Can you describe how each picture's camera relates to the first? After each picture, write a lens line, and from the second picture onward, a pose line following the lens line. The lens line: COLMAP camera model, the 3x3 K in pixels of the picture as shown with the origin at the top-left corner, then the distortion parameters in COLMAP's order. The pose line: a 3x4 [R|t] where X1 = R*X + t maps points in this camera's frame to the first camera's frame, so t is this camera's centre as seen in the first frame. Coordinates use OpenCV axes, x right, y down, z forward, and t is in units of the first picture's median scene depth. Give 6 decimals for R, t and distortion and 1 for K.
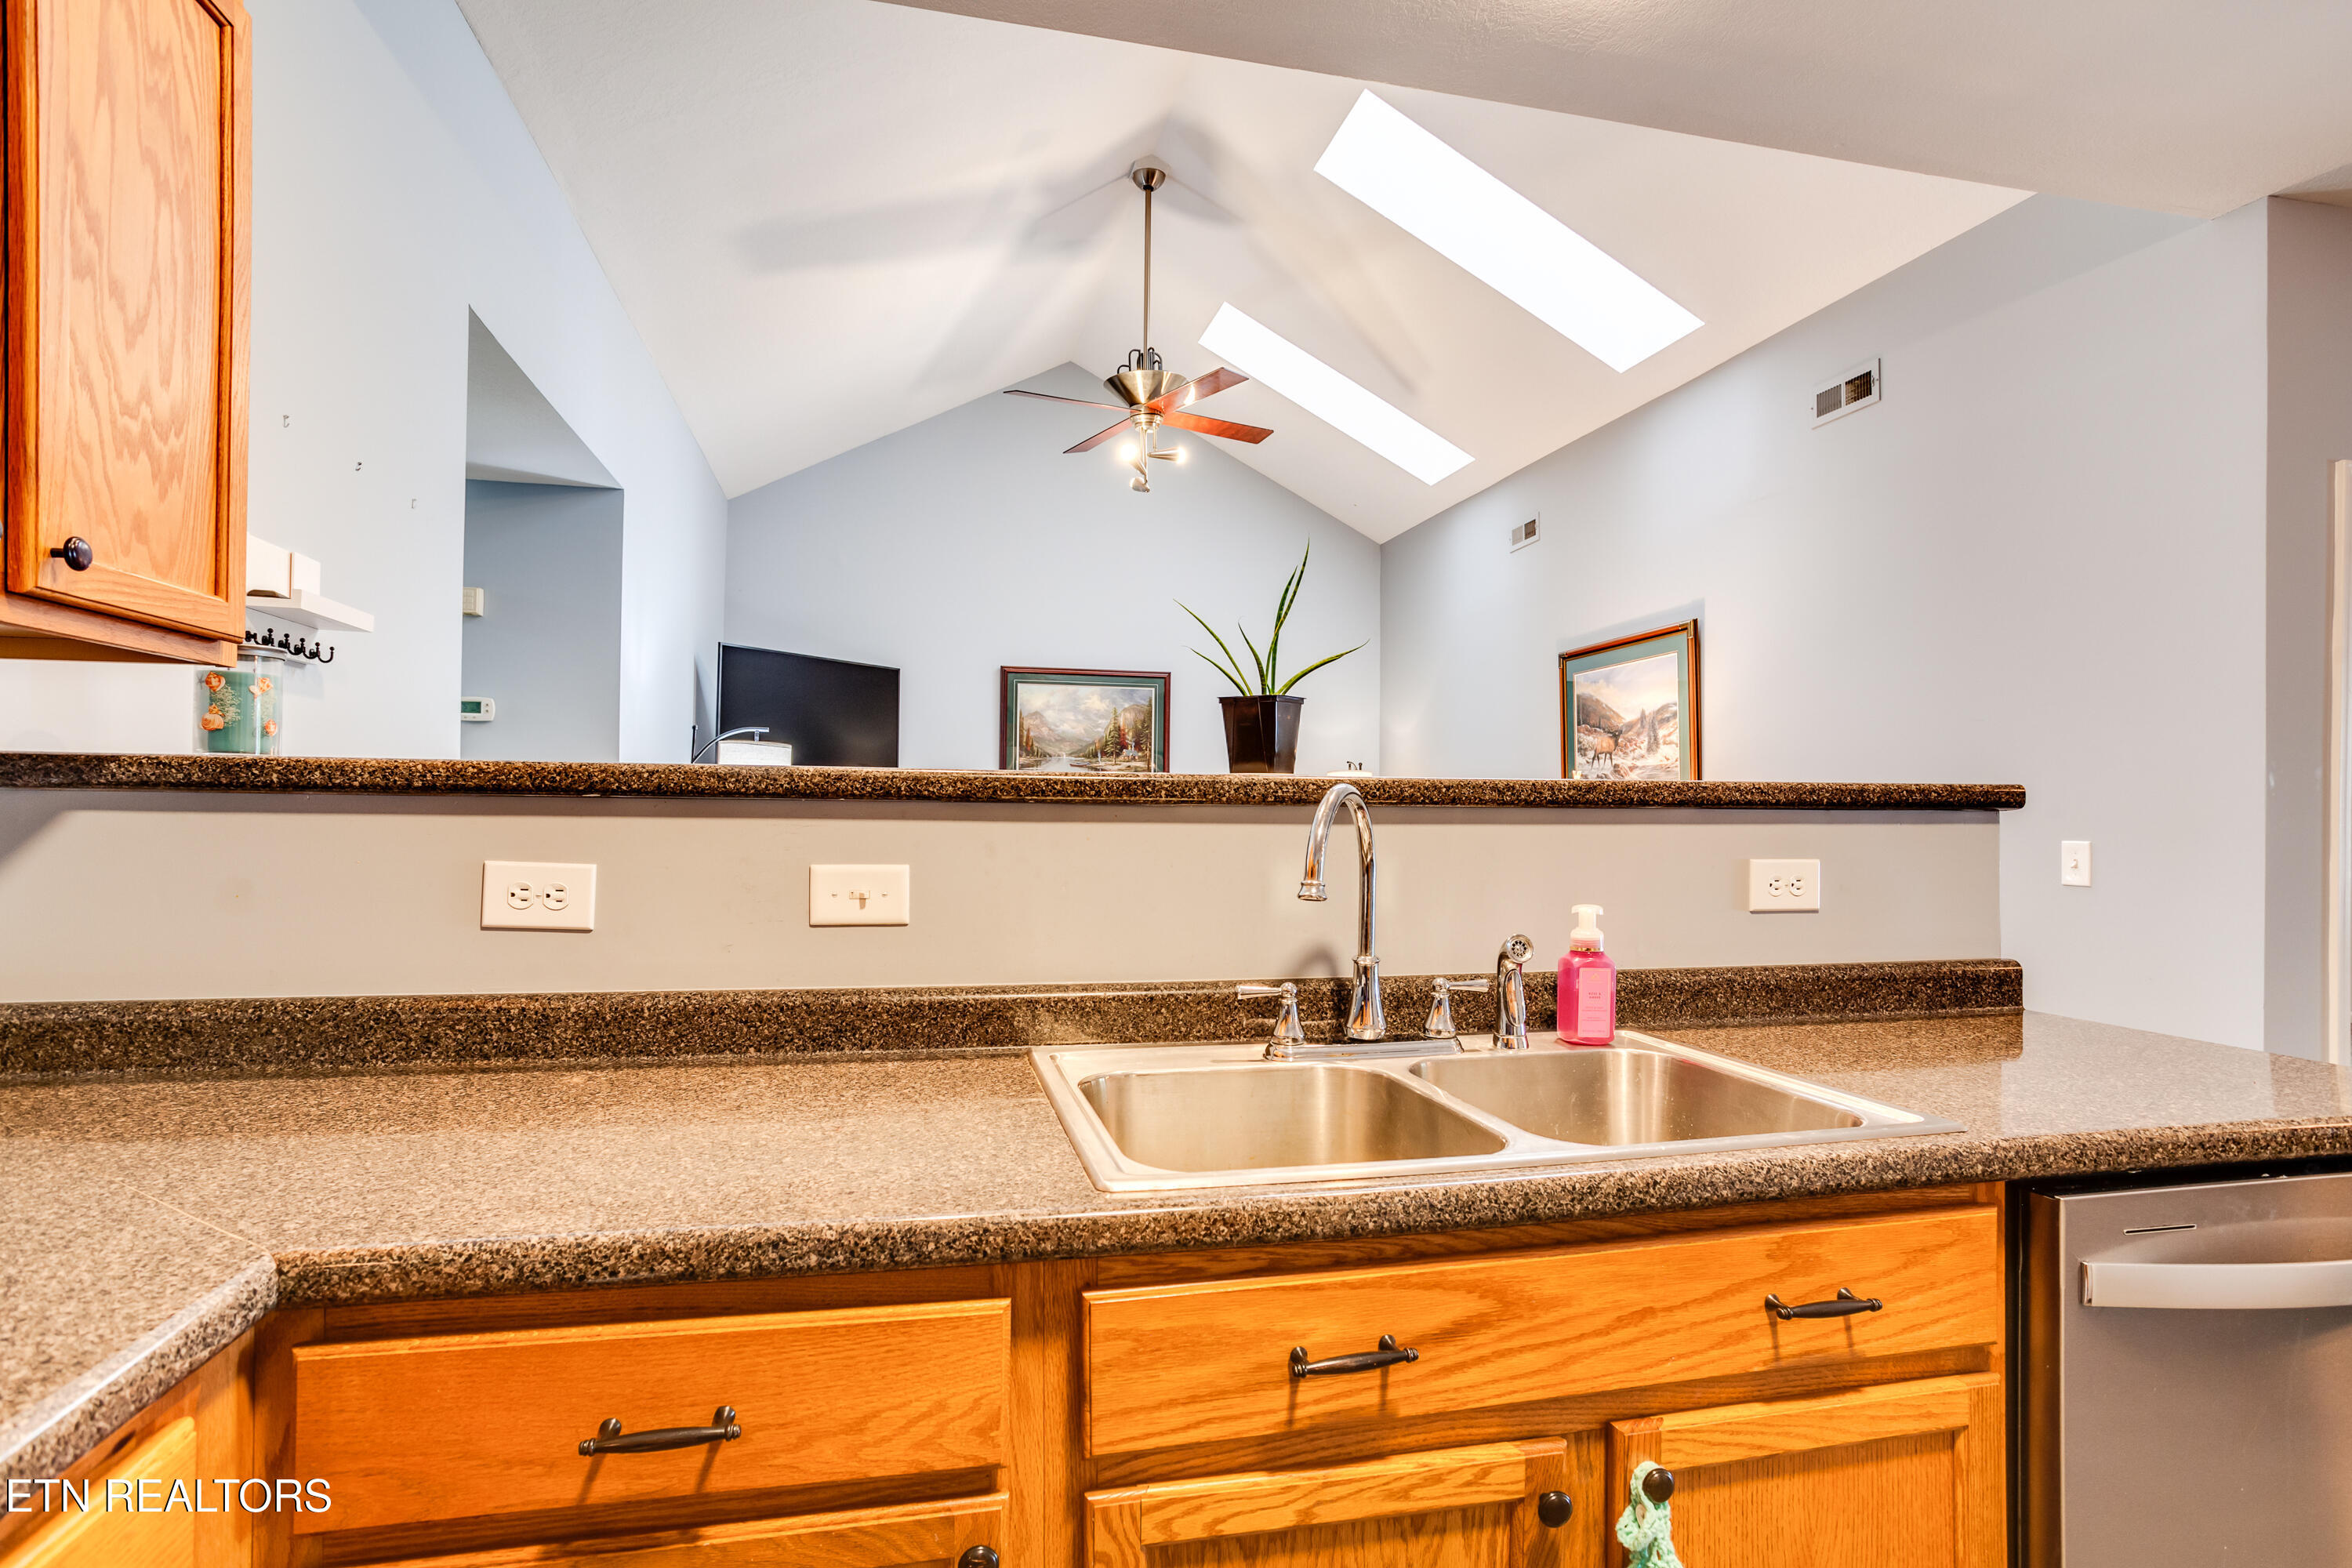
lens RADIAL K [[1121.9, 0, 1190.0], [0, 1121.9, 805.8], [0, 0, 1]] dist [-0.032111, 0.014240]
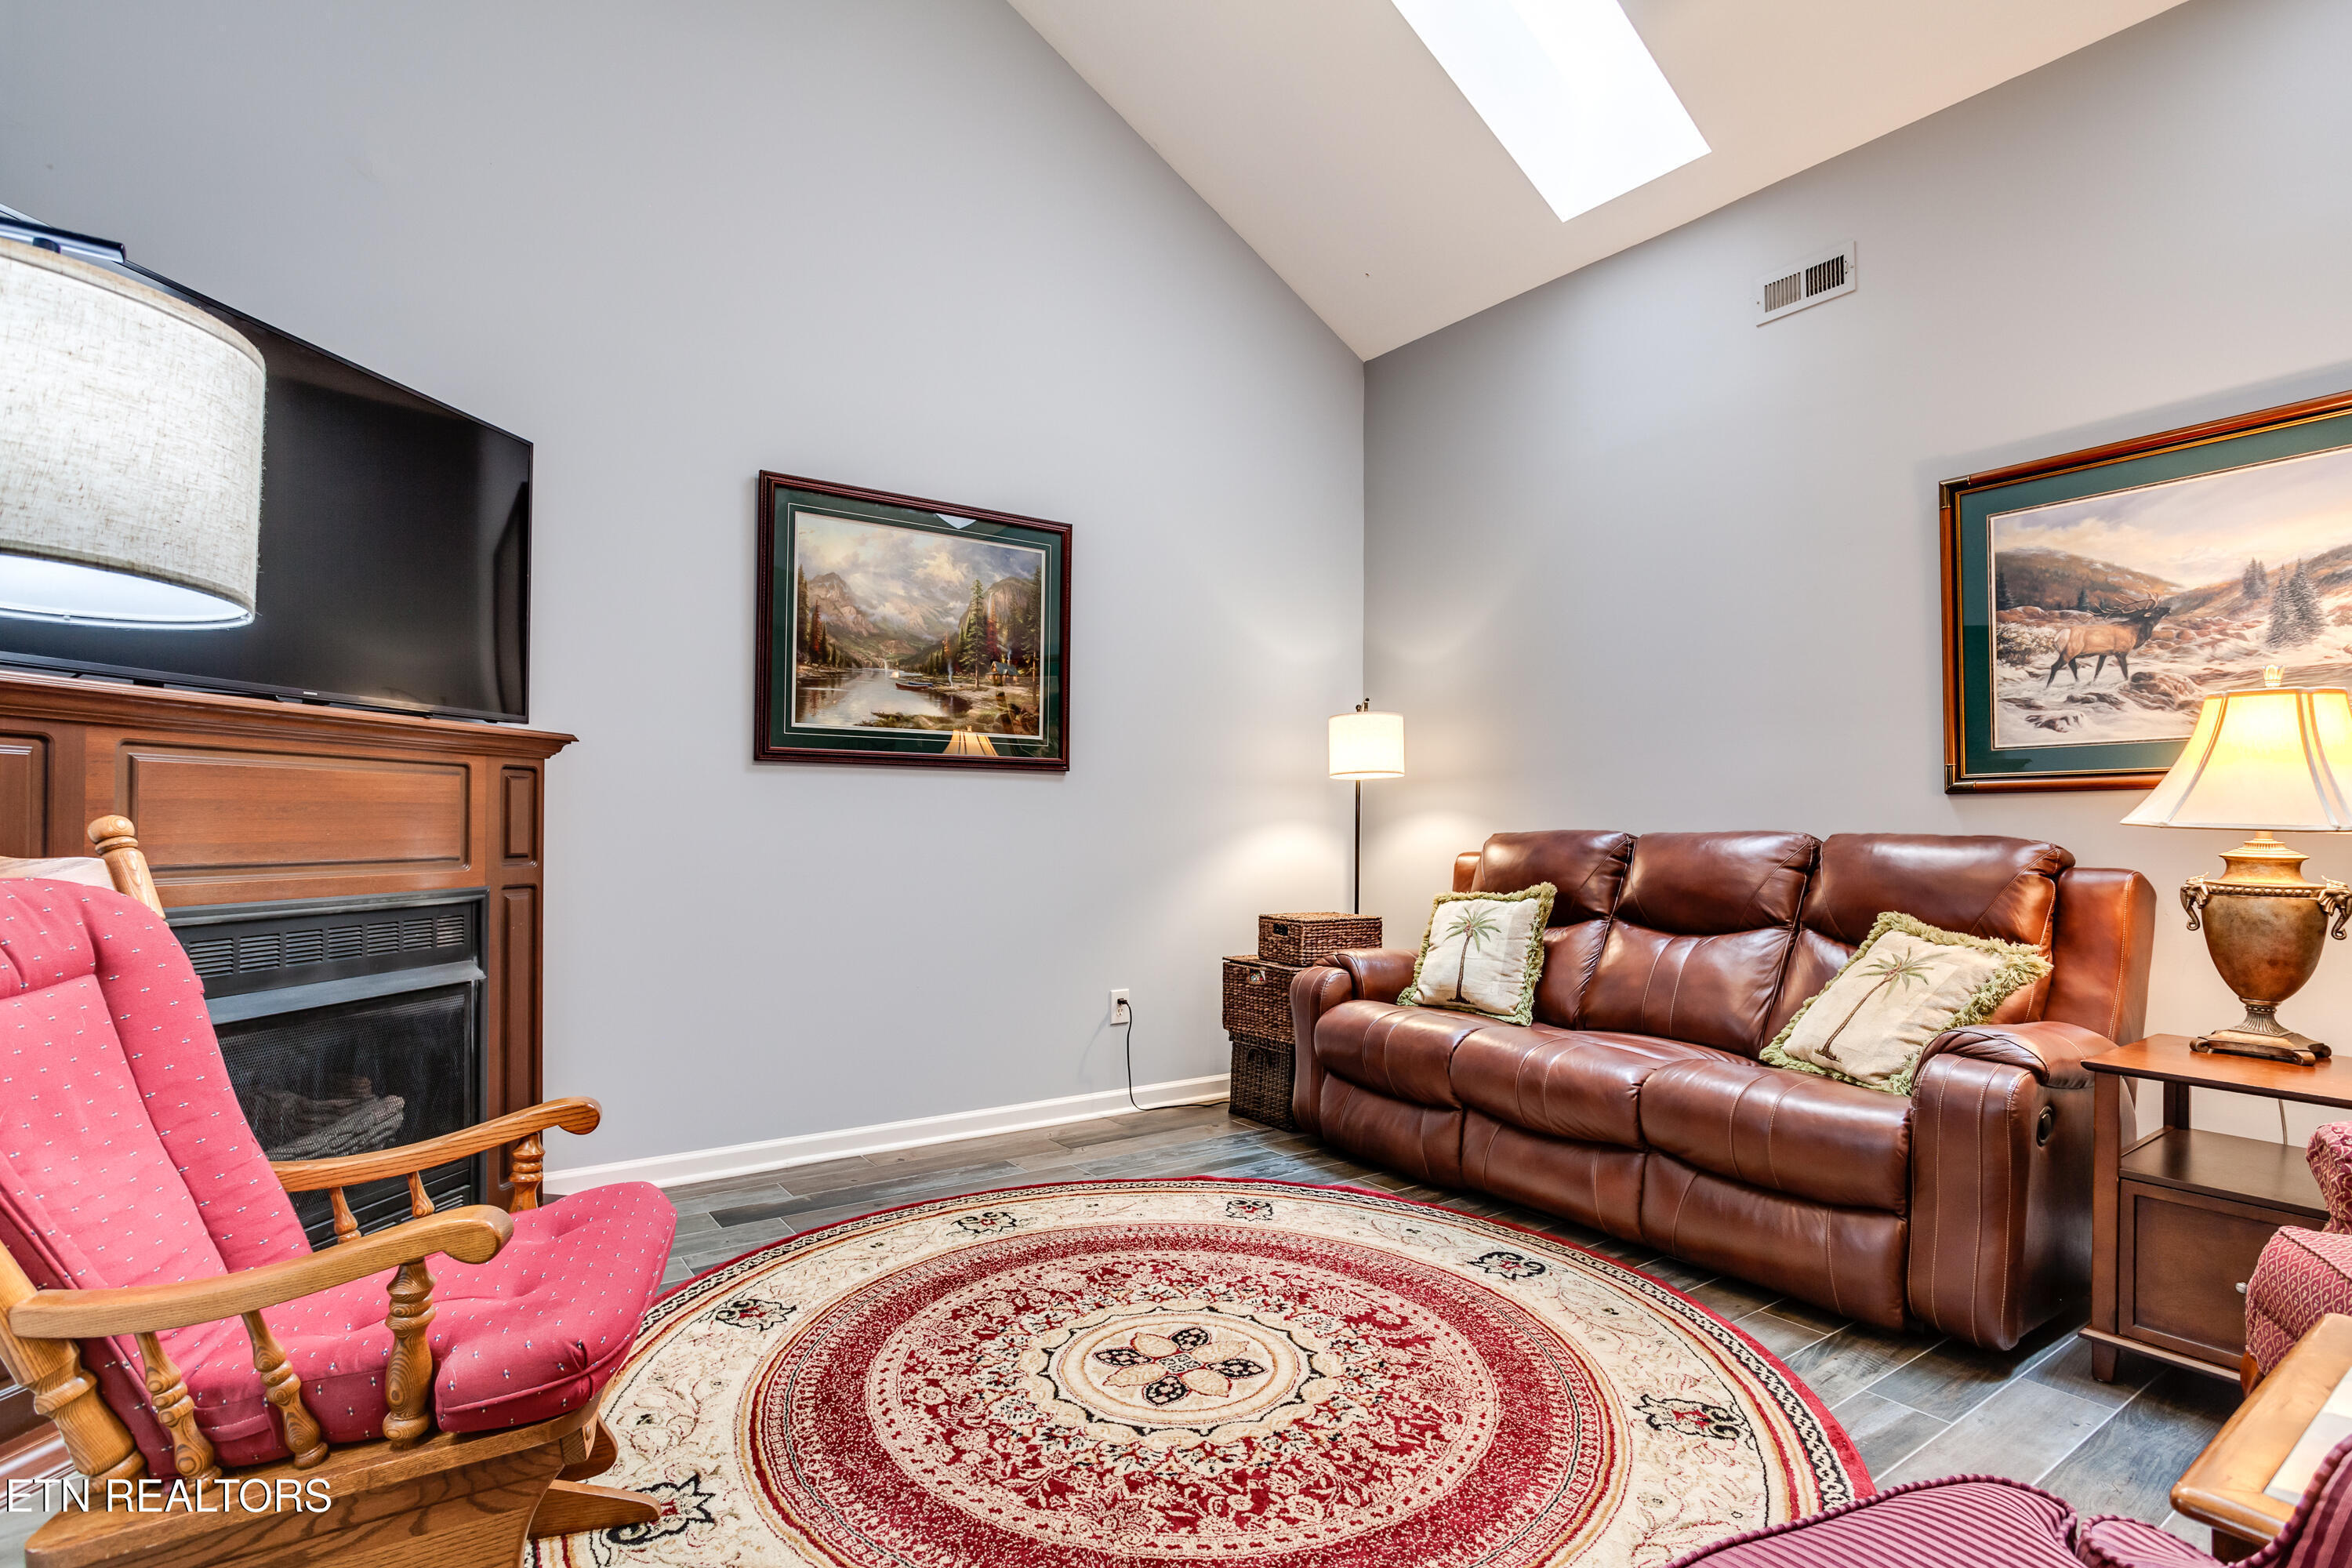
lens RADIAL K [[1121.9, 0, 1169.8], [0, 1121.9, 816.2], [0, 0, 1]] dist [-0.032111, 0.014240]
pose [[0.935635, 0.000236, 0.352969, -0.171162], [-0.001437, 0.999994, 0.003143, 0.021473], [-0.352966, -0.003448, 0.935630, 0.485108]]
